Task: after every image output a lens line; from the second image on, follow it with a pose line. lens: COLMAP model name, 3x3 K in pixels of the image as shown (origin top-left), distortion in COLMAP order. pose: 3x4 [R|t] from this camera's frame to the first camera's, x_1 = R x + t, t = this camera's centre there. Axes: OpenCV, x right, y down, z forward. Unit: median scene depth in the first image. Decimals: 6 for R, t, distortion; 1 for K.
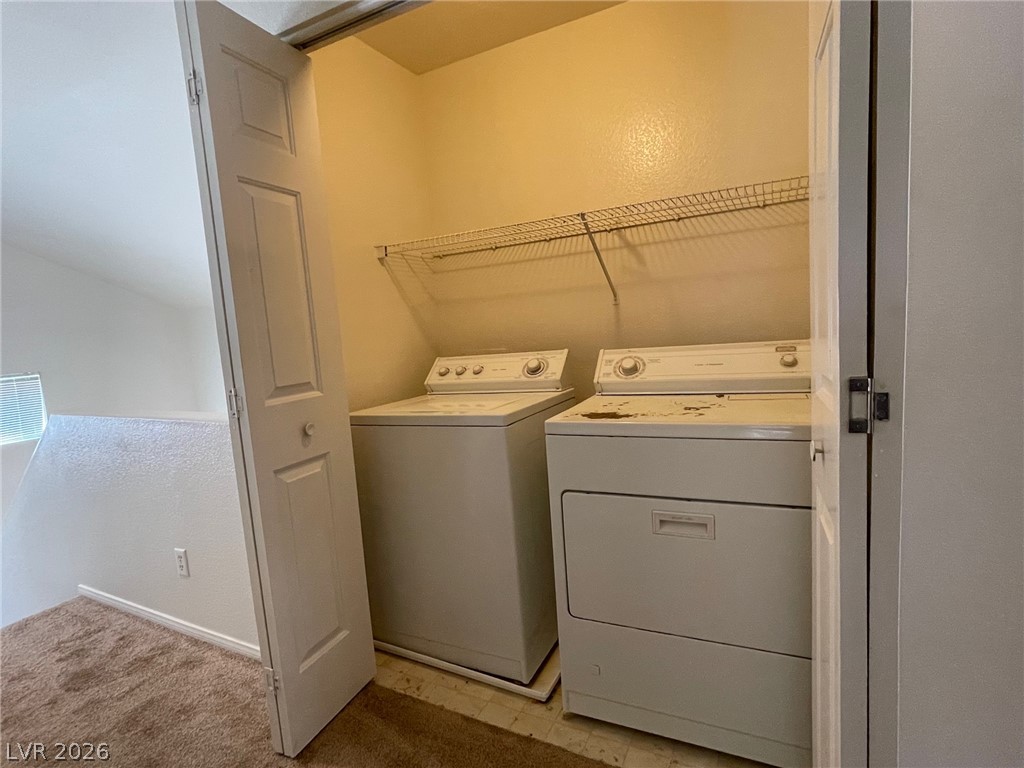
lens RADIAL K [[501.5, 0, 508.7], [0, 501.5, 384.7], [0, 0, 1]] dist [-0.001988, -0.000035]
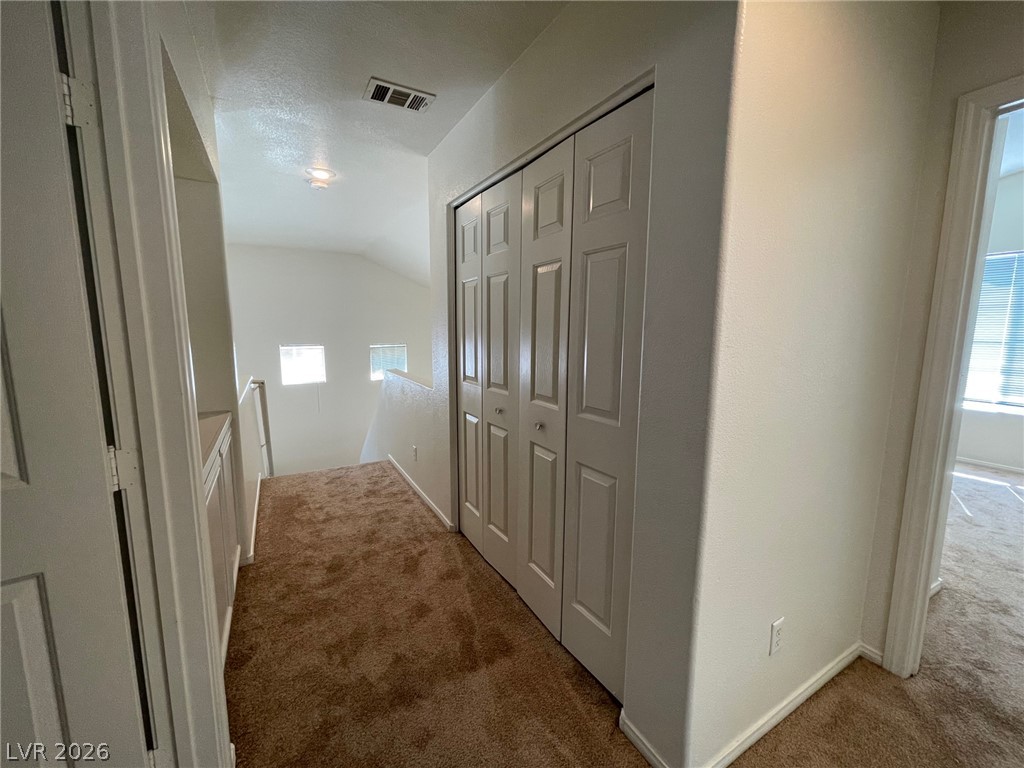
lens RADIAL K [[412.1, 0, 512.4], [0, 412.1, 384.3], [0, 0, 1]] dist [-0.004418, -0.000877]
pose [[0.832796, 0.140158, -0.535544, 0.532949], [-0.114056, 0.990104, 0.081759, -0.095996], [0.541703, -0.007006, 0.840541, -0.166759]]
